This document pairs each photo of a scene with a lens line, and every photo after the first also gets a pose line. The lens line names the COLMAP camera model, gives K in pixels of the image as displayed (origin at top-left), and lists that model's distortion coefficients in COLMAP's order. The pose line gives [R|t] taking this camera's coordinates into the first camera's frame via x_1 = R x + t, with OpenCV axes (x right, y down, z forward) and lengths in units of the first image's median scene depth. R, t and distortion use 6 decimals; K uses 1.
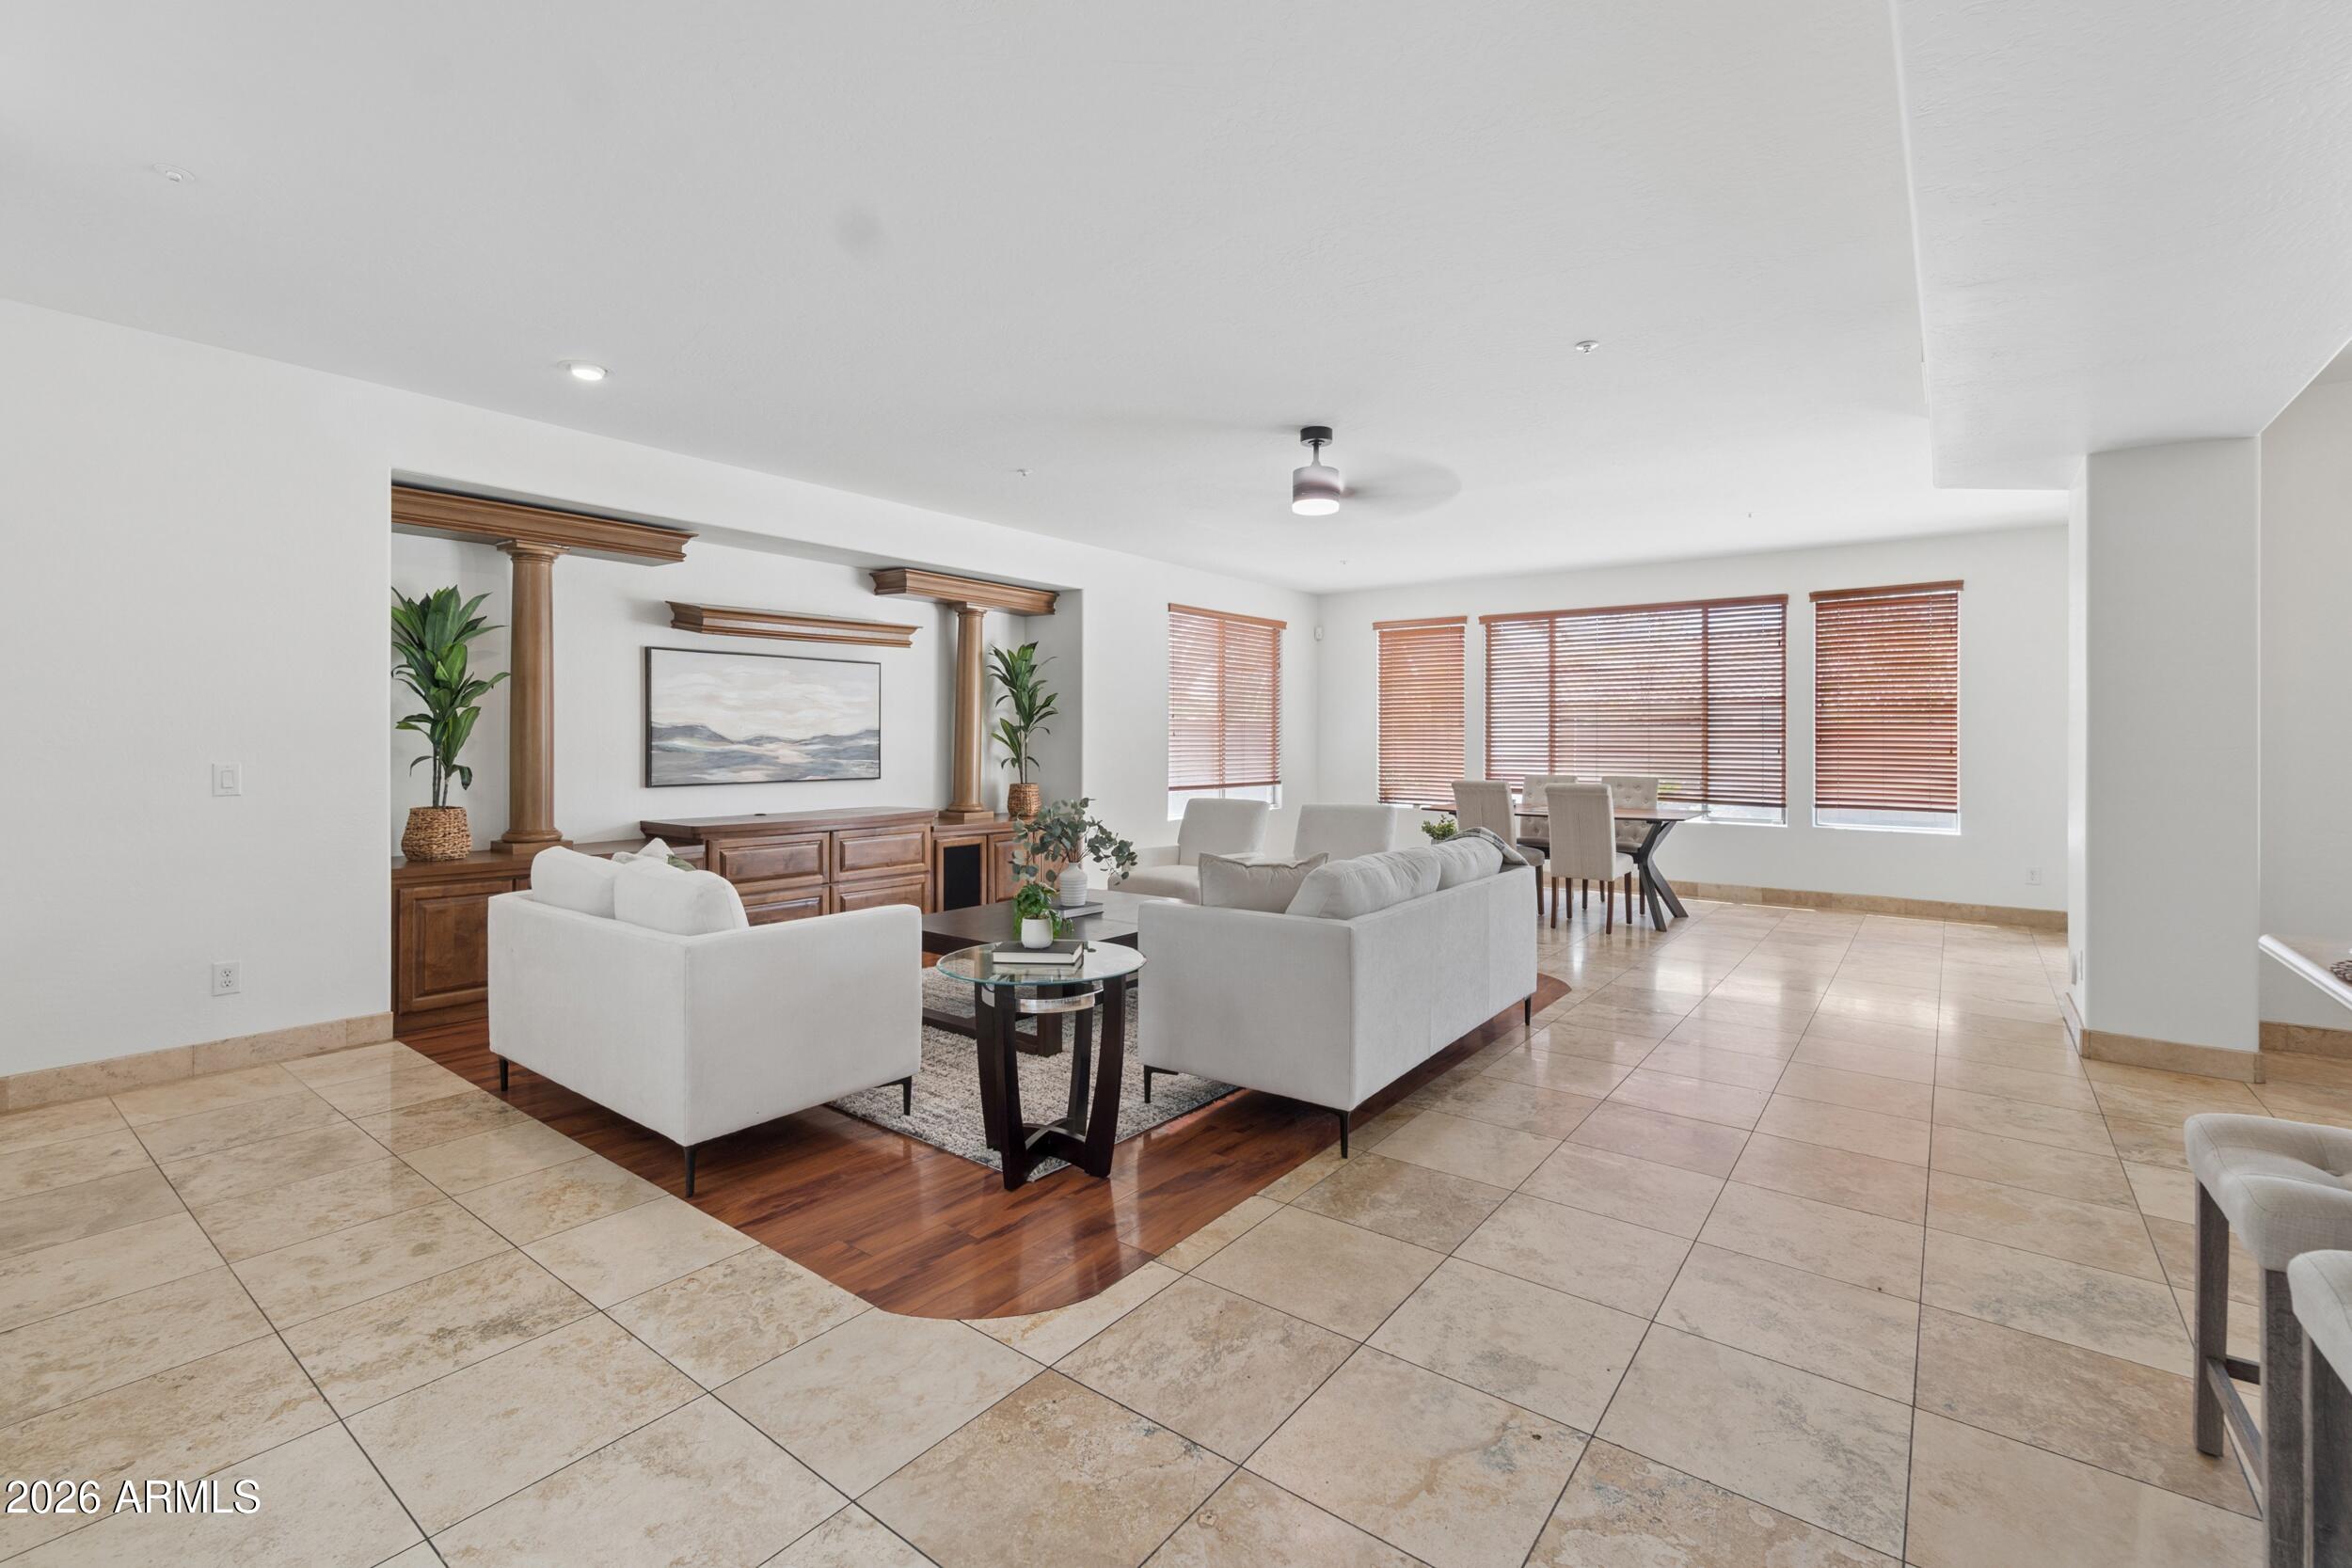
lens RADIAL K [[1022.4, 0, 1171.8], [0, 1022.4, 735.0], [0, 0, 1]] dist [-0.006836, 0.001201]
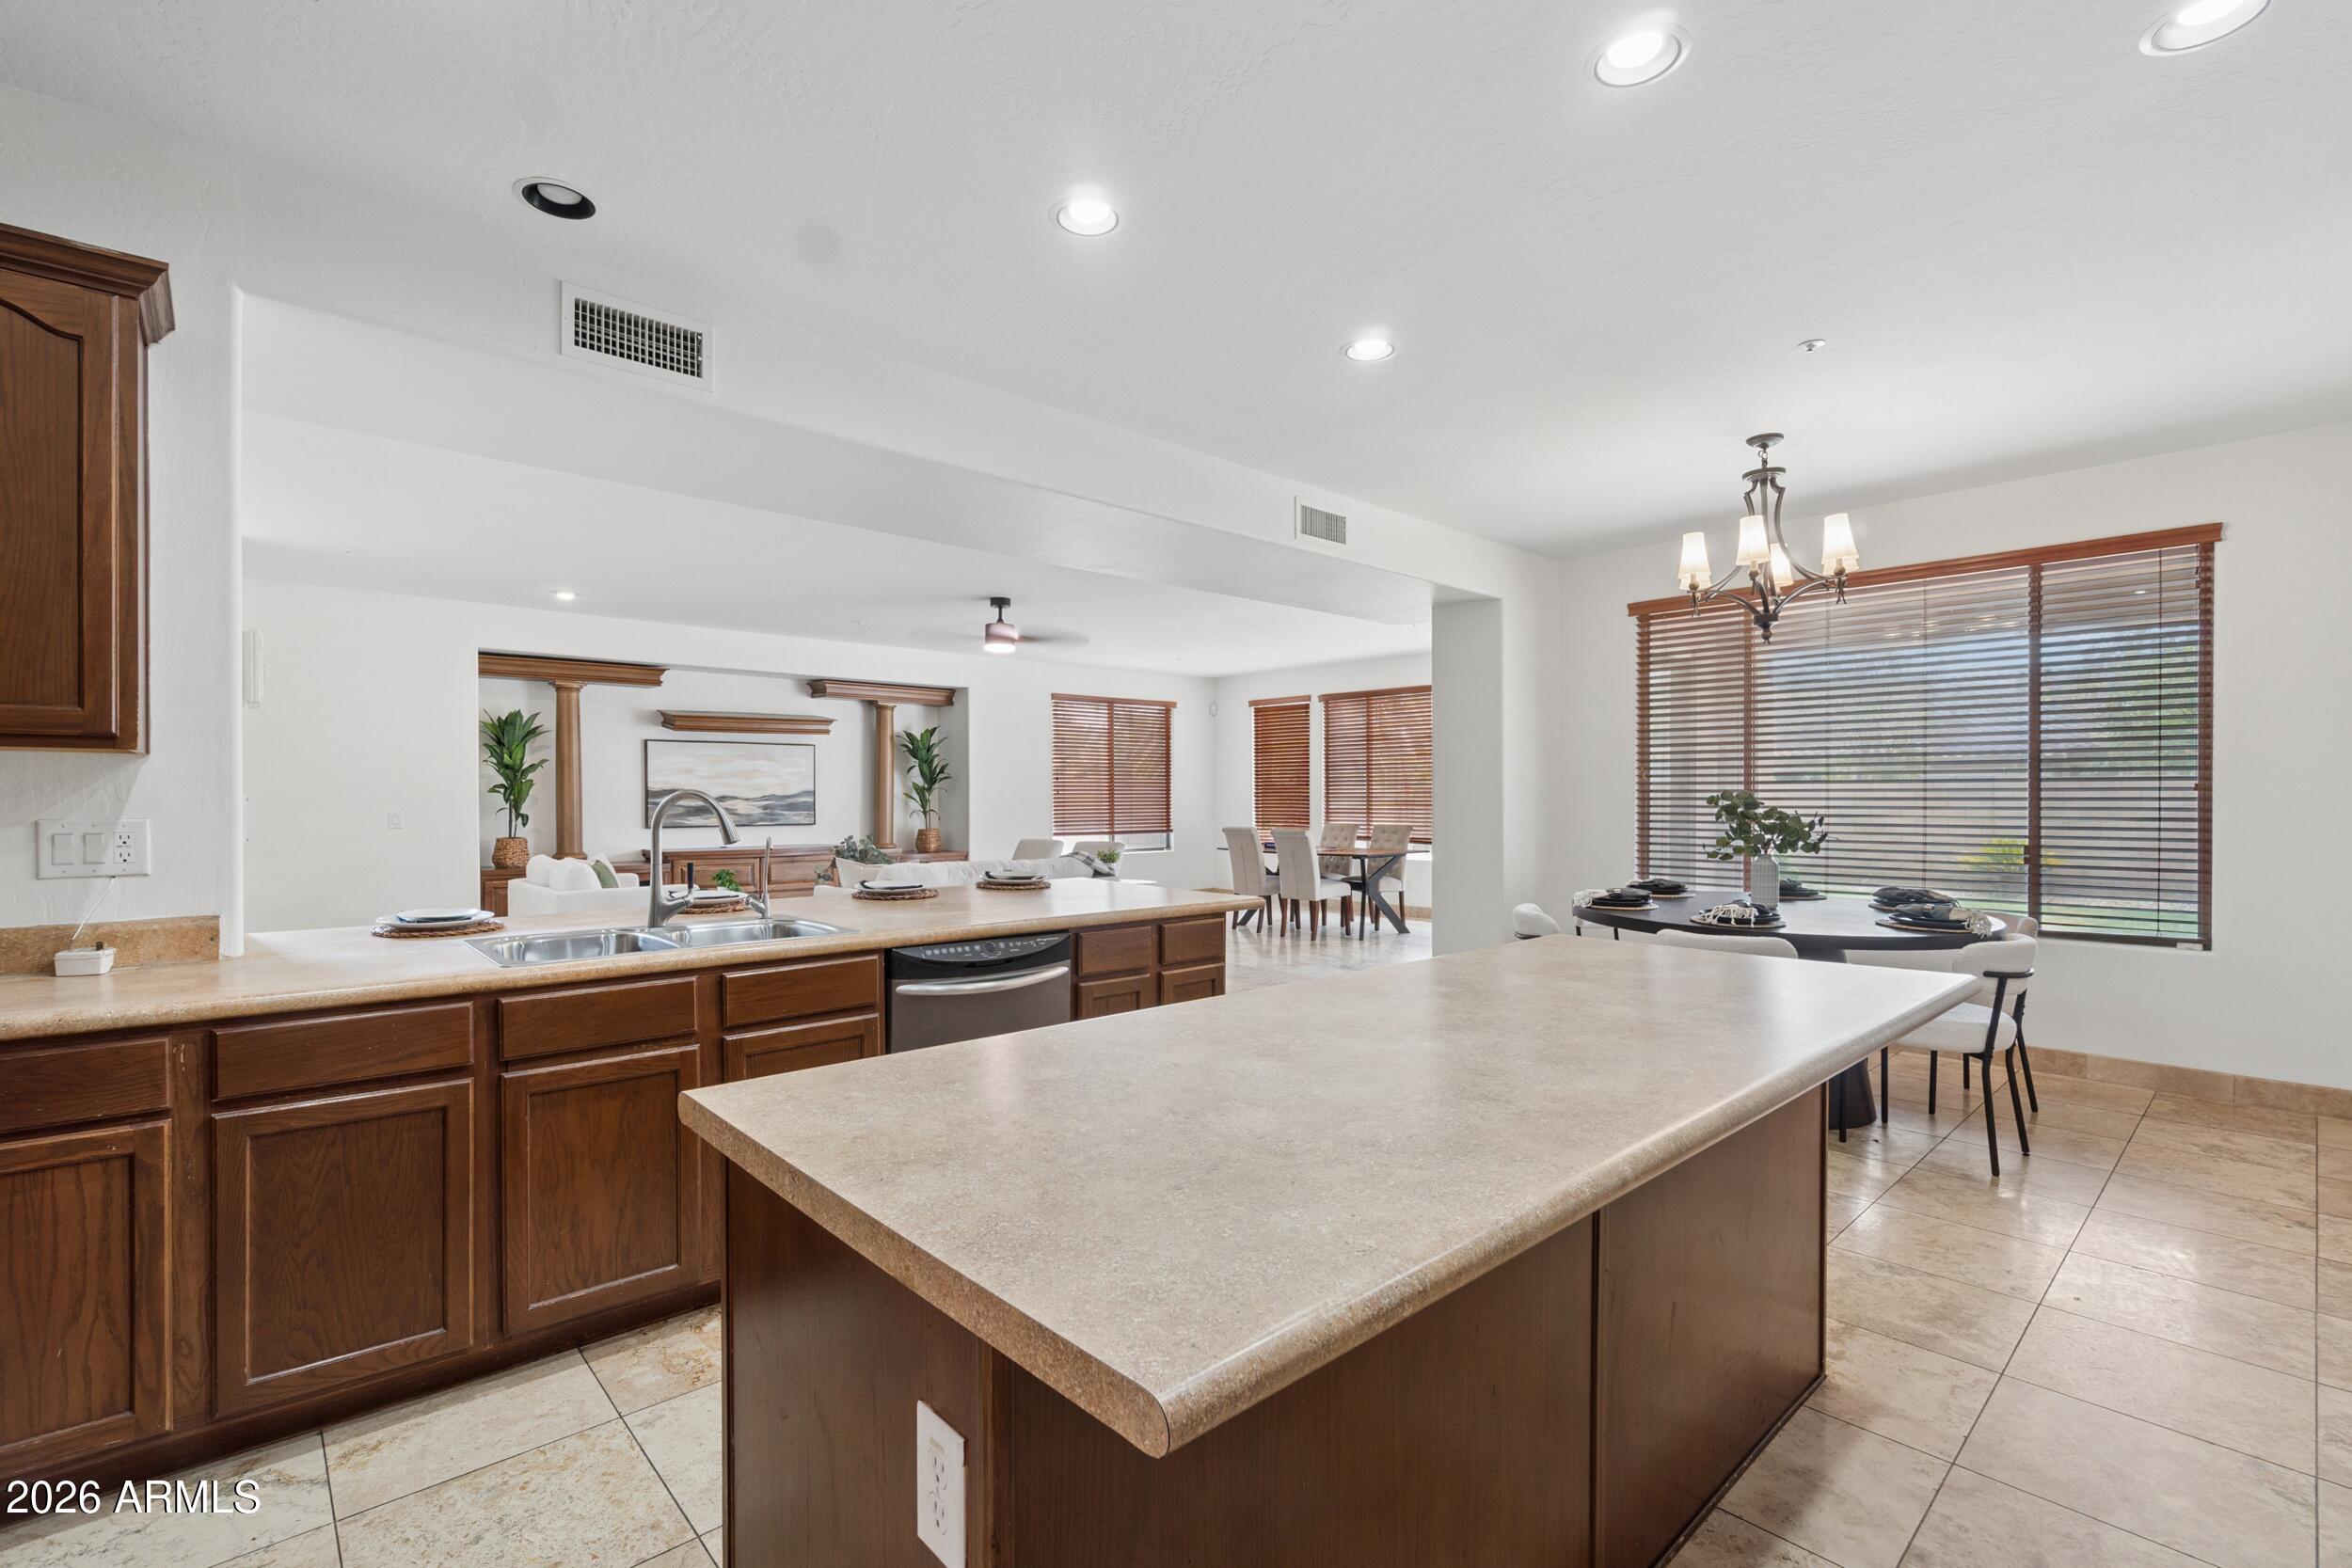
lens RADIAL K [[1022.4, 0, 1165.2], [0, 1022.4, 799.9], [0, 0, 1]] dist [-0.006836, 0.001201]
pose [[0.983930, -0.002741, -0.178534, 0.475771], [0.004200, 0.999961, 0.007798, -0.001425], [0.178505, -0.008423, 0.983903, -0.351443]]
